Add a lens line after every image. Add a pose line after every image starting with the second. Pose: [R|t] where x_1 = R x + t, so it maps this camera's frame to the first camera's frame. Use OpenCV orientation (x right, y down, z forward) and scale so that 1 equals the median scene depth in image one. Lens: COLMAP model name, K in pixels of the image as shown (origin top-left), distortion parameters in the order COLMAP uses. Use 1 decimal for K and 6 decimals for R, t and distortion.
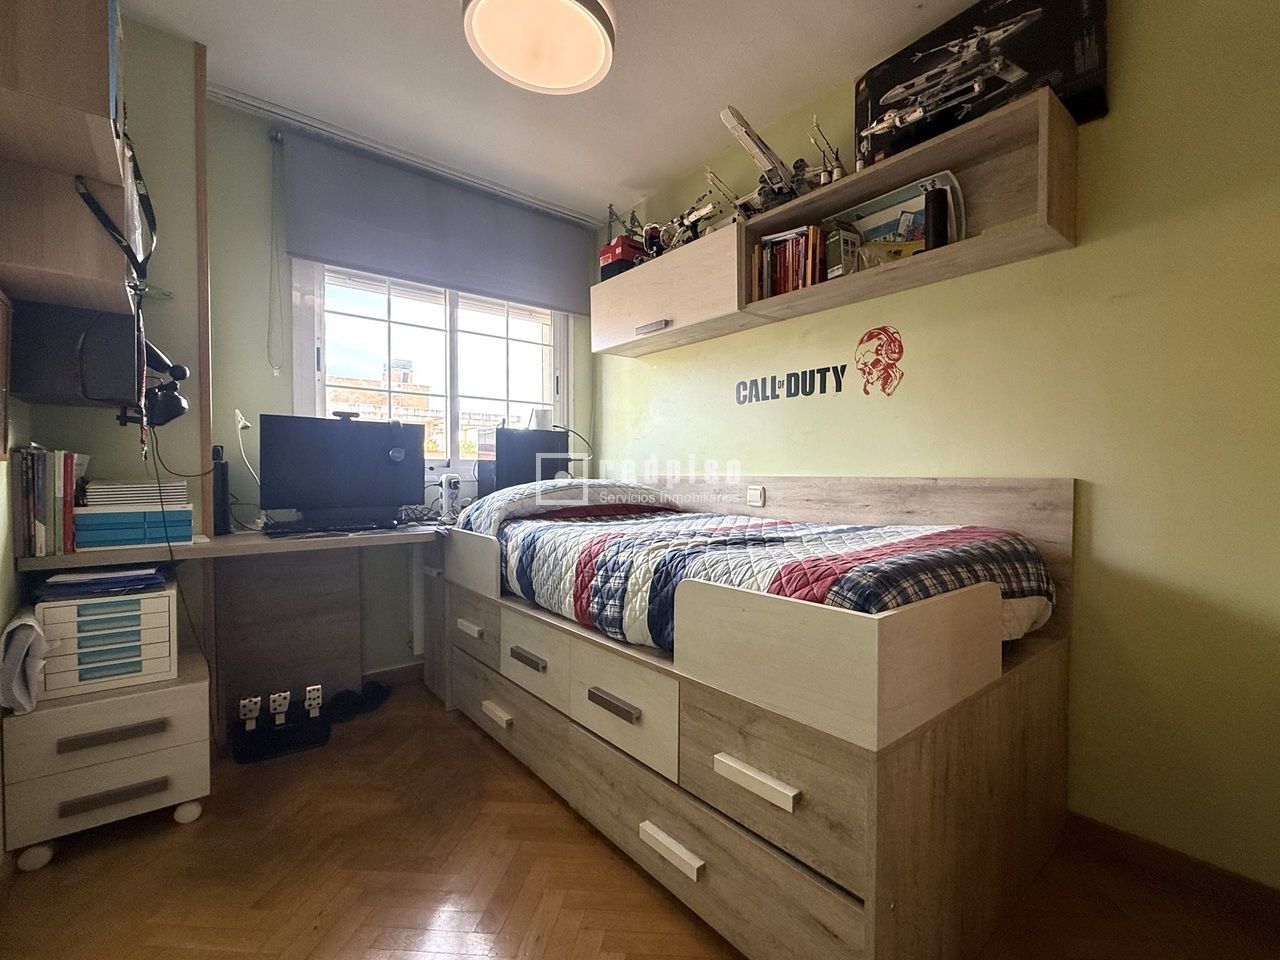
lens RADIAL K [[549.7, 0, 653.5], [0, 549.7, 468.0], [0, 0, 1]] dist [0.001033, 0.000391]
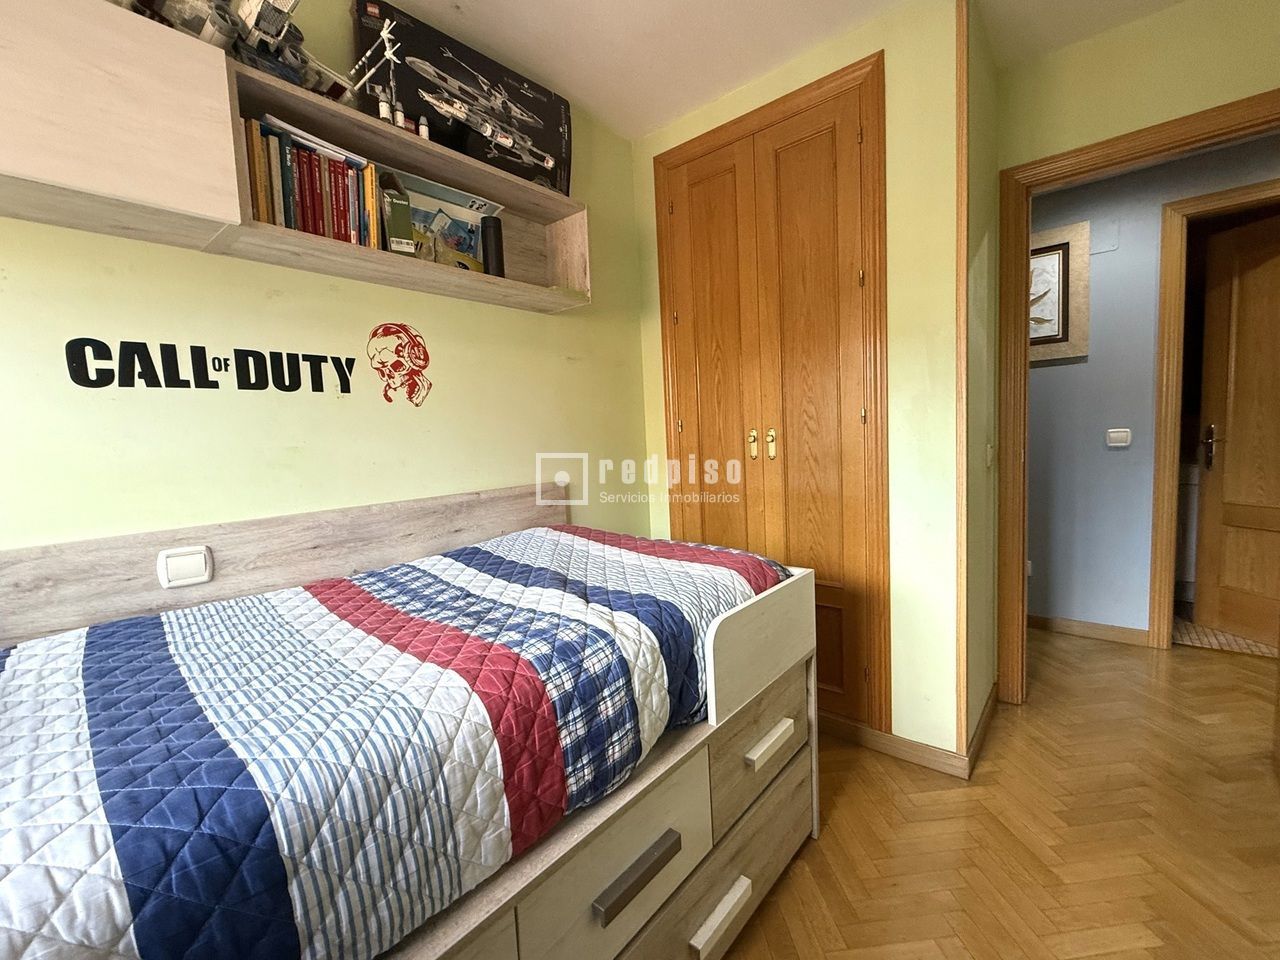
lens RADIAL K [[549.7, 0, 653.5], [0, 549.7, 468.0], [0, 0, 1]] dist [0.001033, 0.000391]
pose [[-0.188637, -0.059288, 0.980256, -0.496906], [0.037155, 0.997030, 0.067452, -0.075113], [-0.981344, 0.049145, -0.185874, 0.765461]]
